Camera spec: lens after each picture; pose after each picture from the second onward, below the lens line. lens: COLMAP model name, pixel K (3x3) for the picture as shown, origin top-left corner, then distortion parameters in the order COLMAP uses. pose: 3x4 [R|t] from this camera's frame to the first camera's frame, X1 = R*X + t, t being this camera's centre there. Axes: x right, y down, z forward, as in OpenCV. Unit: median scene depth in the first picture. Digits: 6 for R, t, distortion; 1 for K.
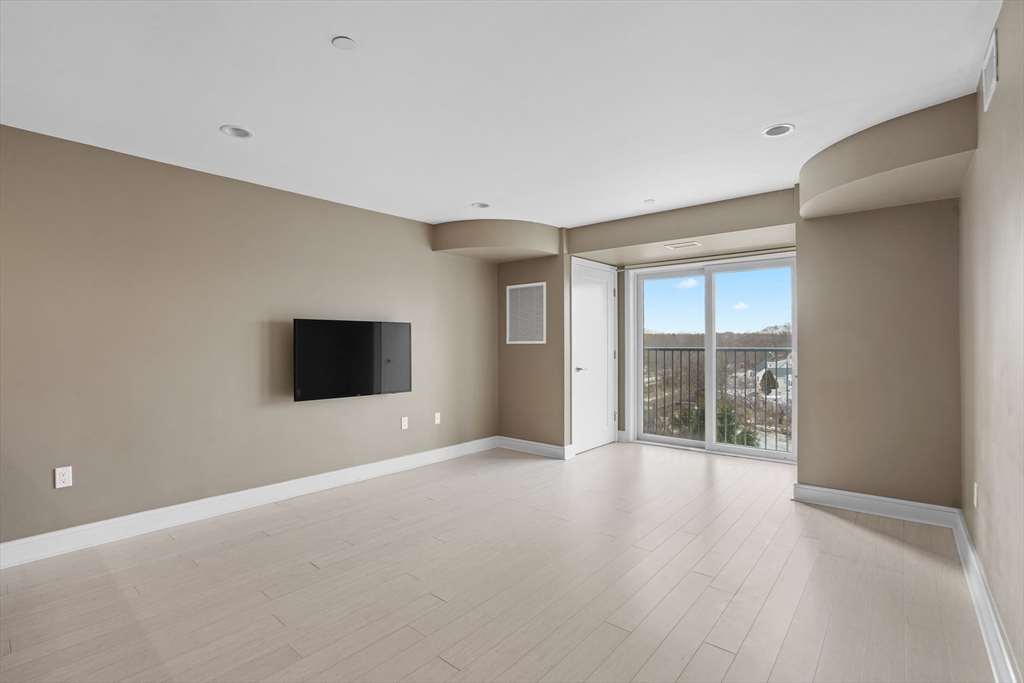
lens RADIAL K [[478.2, 0, 502.5], [0, 478.2, 340.2], [0, 0, 1]] dist [-0.049145, 0.014233]
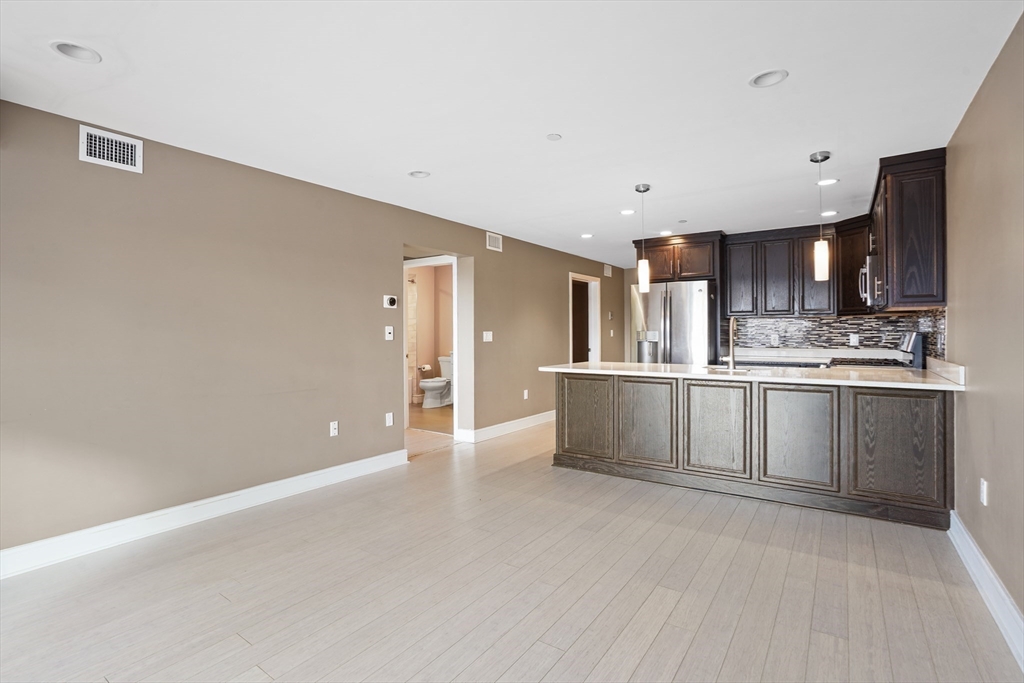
lens RADIAL K [[478.2, 0, 506.4], [0, 478.2, 331.6], [0, 0, 1]] dist [-0.049145, 0.014233]
pose [[-0.994946, 0.006239, -0.100220, -0.009031], [0.006910, 0.999956, -0.006348, 0.004250], [0.100176, -0.007009, -0.994945, 0.952969]]
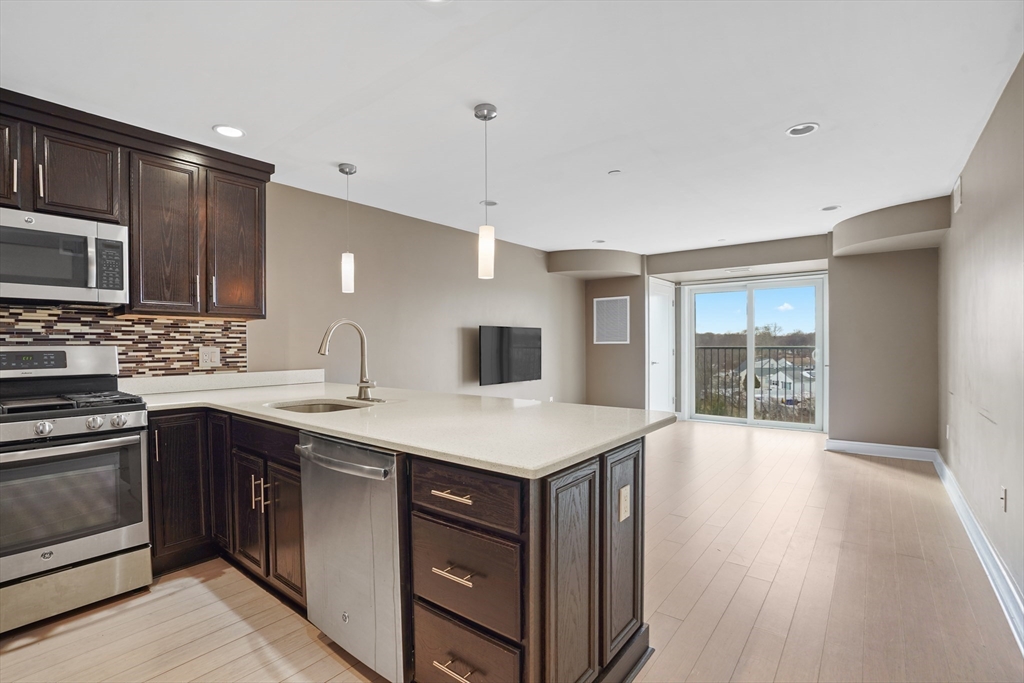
lens RADIAL K [[478.2, 0, 503.1], [0, 478.2, 346.4], [0, 0, 1]] dist [-0.049145, 0.014233]
pose [[0.999374, -0.003670, 0.035179, -0.315462], [0.003326, 0.999946, 0.009841, 0.001102], [-0.035213, -0.009718, 0.999333, -0.300779]]
